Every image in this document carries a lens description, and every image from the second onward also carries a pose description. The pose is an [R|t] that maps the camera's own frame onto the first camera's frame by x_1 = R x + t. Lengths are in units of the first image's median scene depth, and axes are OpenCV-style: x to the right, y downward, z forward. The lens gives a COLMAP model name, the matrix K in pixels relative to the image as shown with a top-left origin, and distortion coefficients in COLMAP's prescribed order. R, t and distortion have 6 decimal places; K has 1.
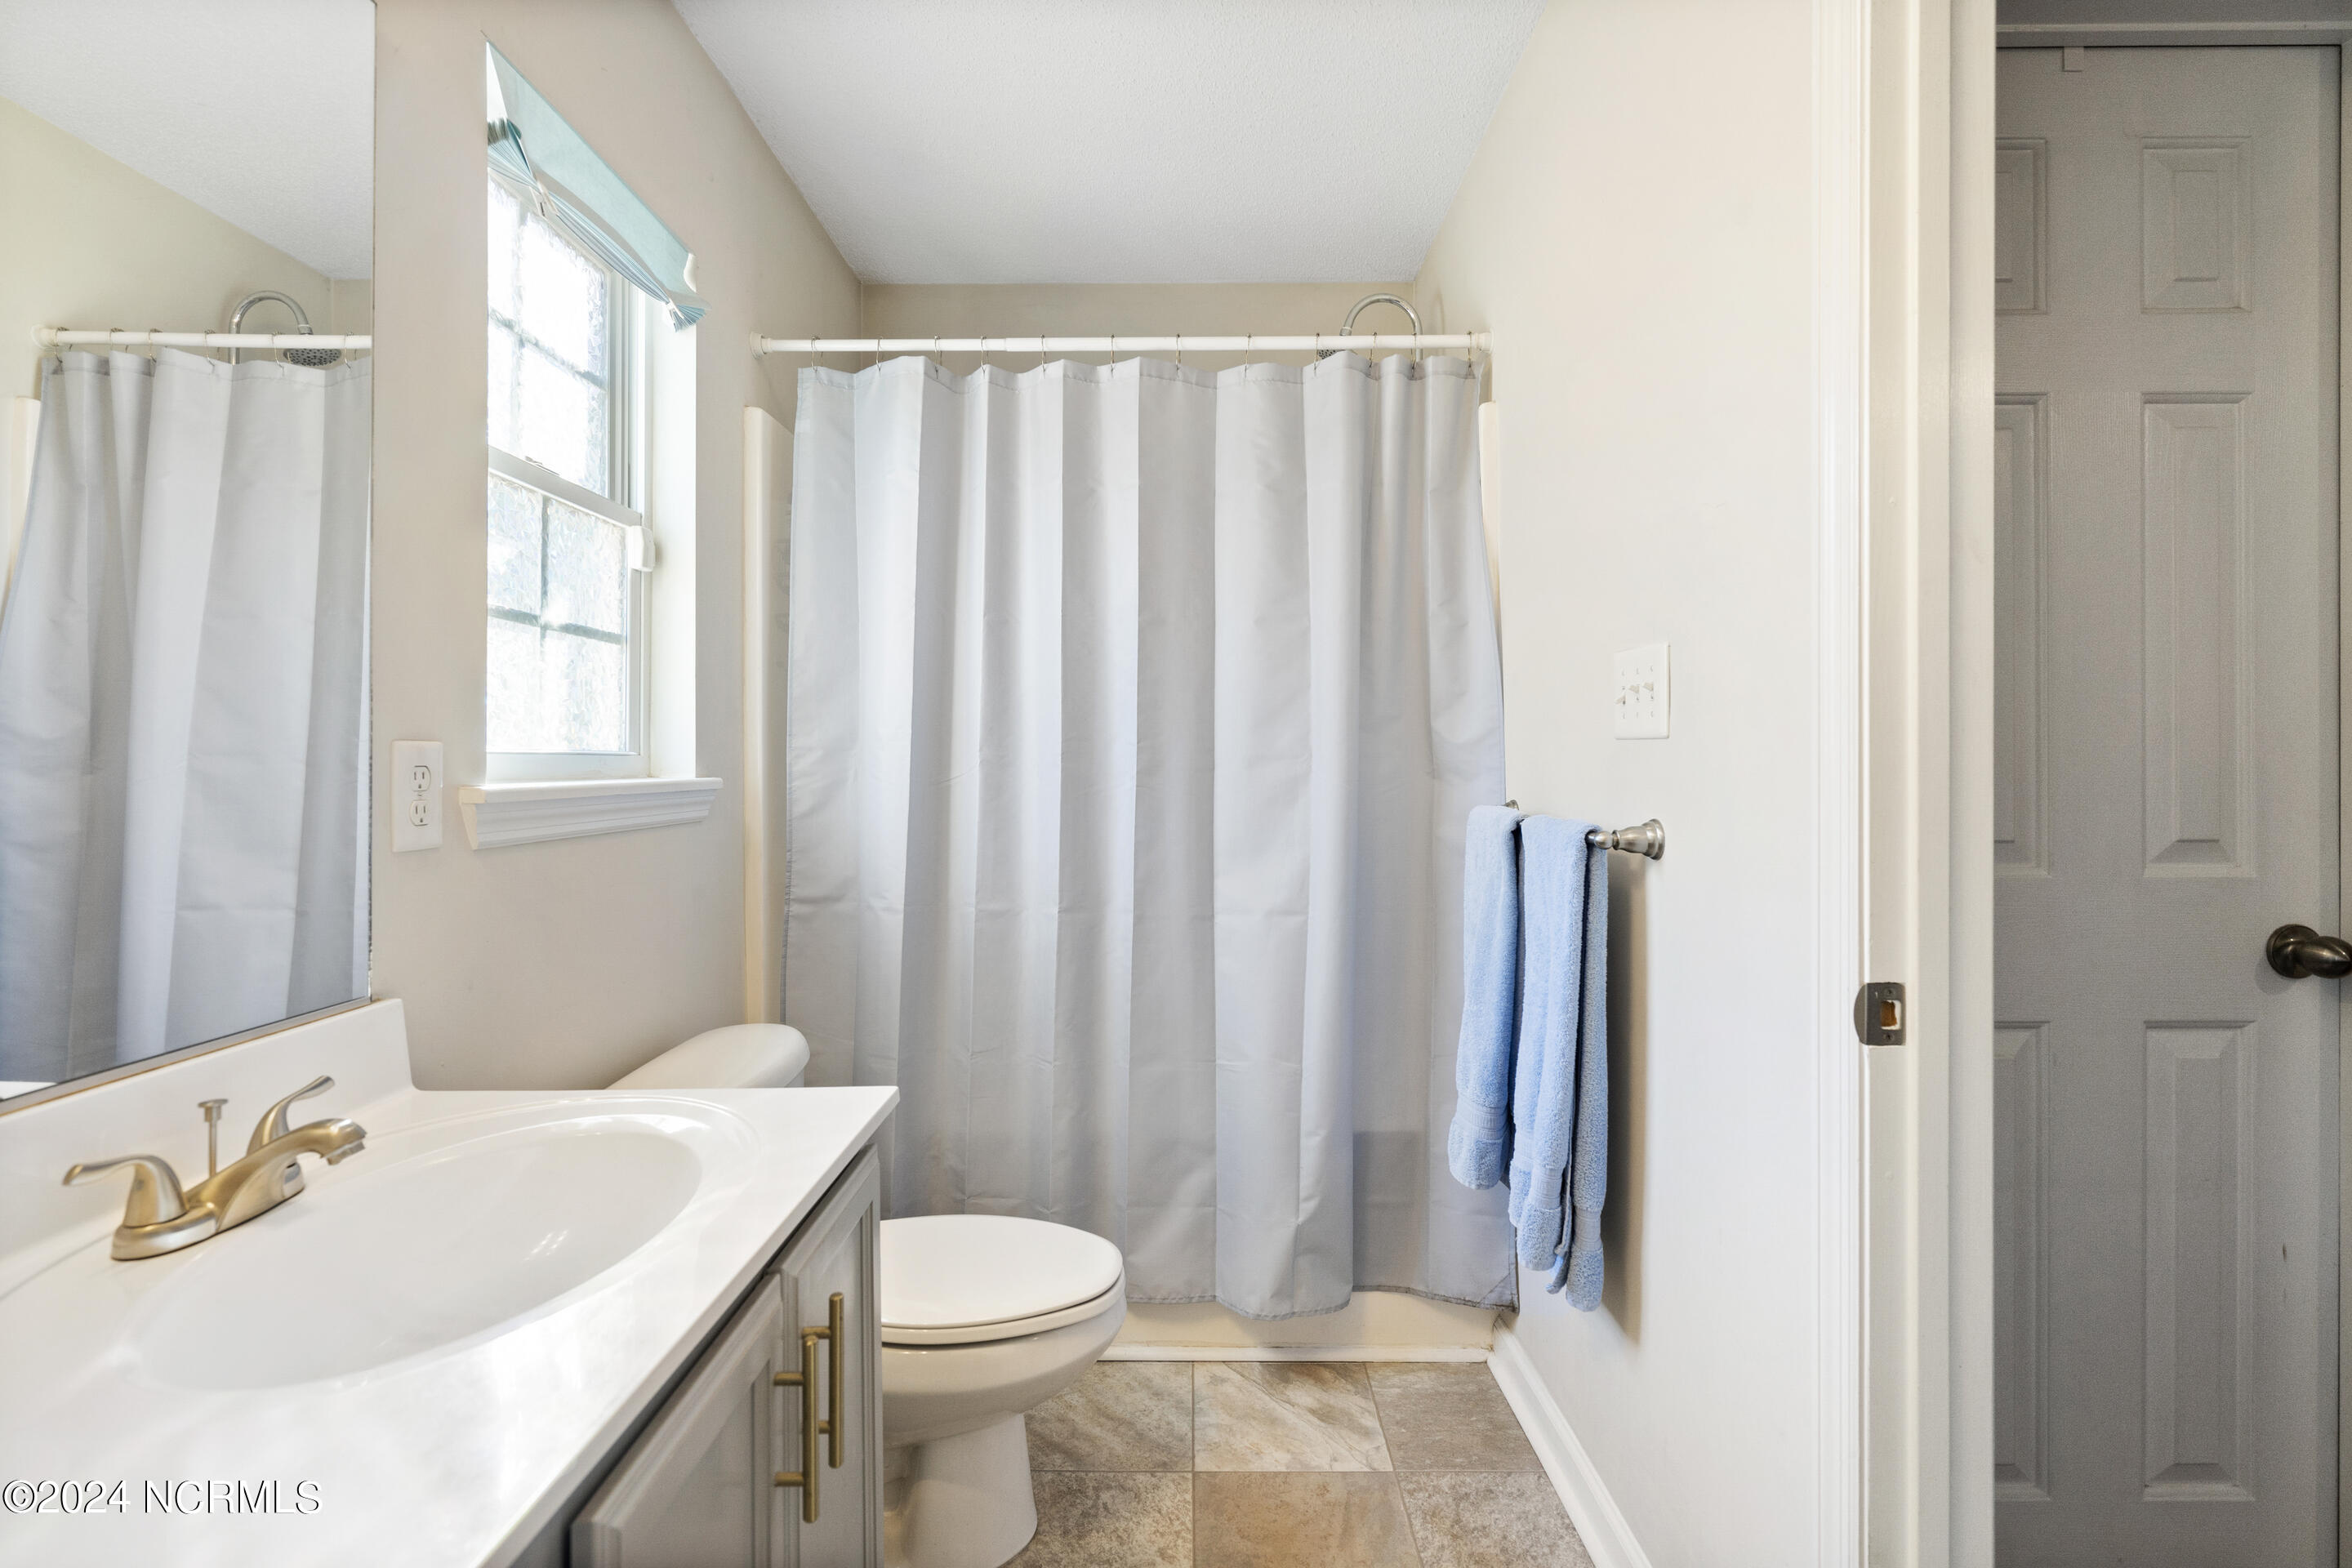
lens RADIAL K [[1087.2, 0, 1167.2], [0, 1087.2, 752.6], [0, 0, 1]] dist [-0.002646, 0.001325]
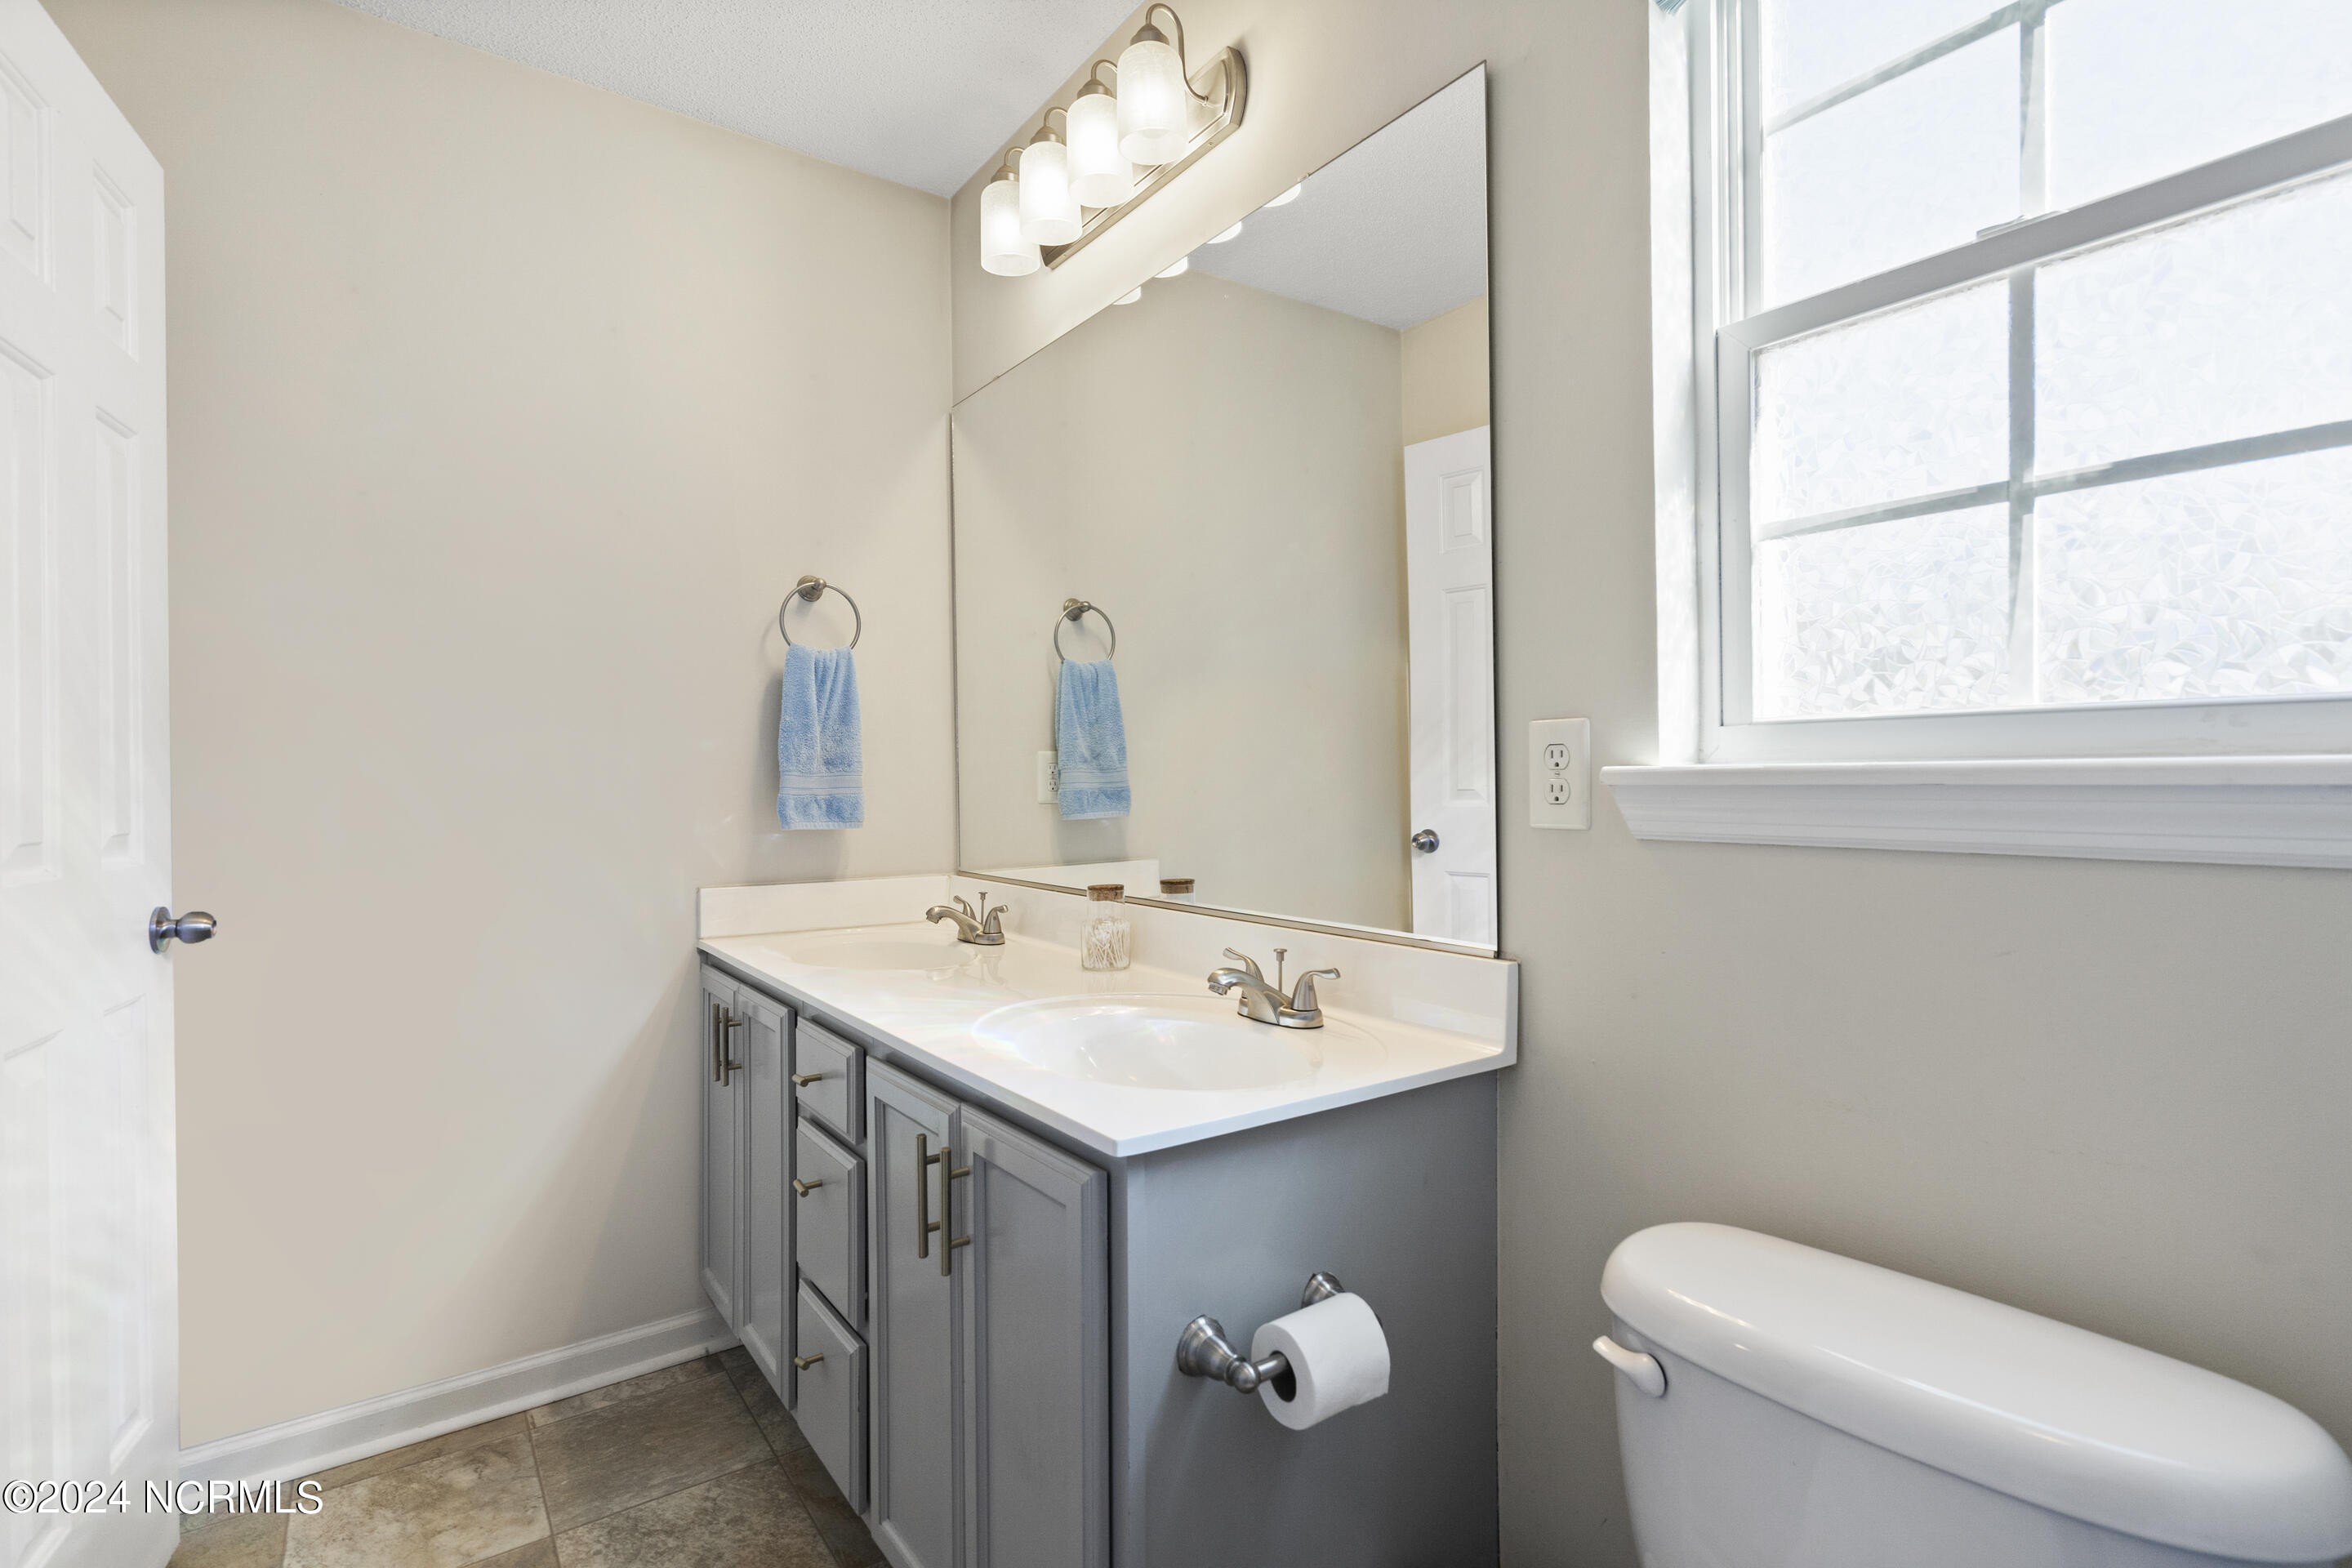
lens RADIAL K [[1087.2, 0, 1167.2], [0, 1087.2, 752.6], [0, 0, 1]] dist [-0.002646, 0.001325]
pose [[-0.804676, 0.010498, -0.593621, 0.181857], [0.021741, 0.999694, -0.011792, 0.024150], [0.593315, -0.022394, -0.804658, 1.578371]]
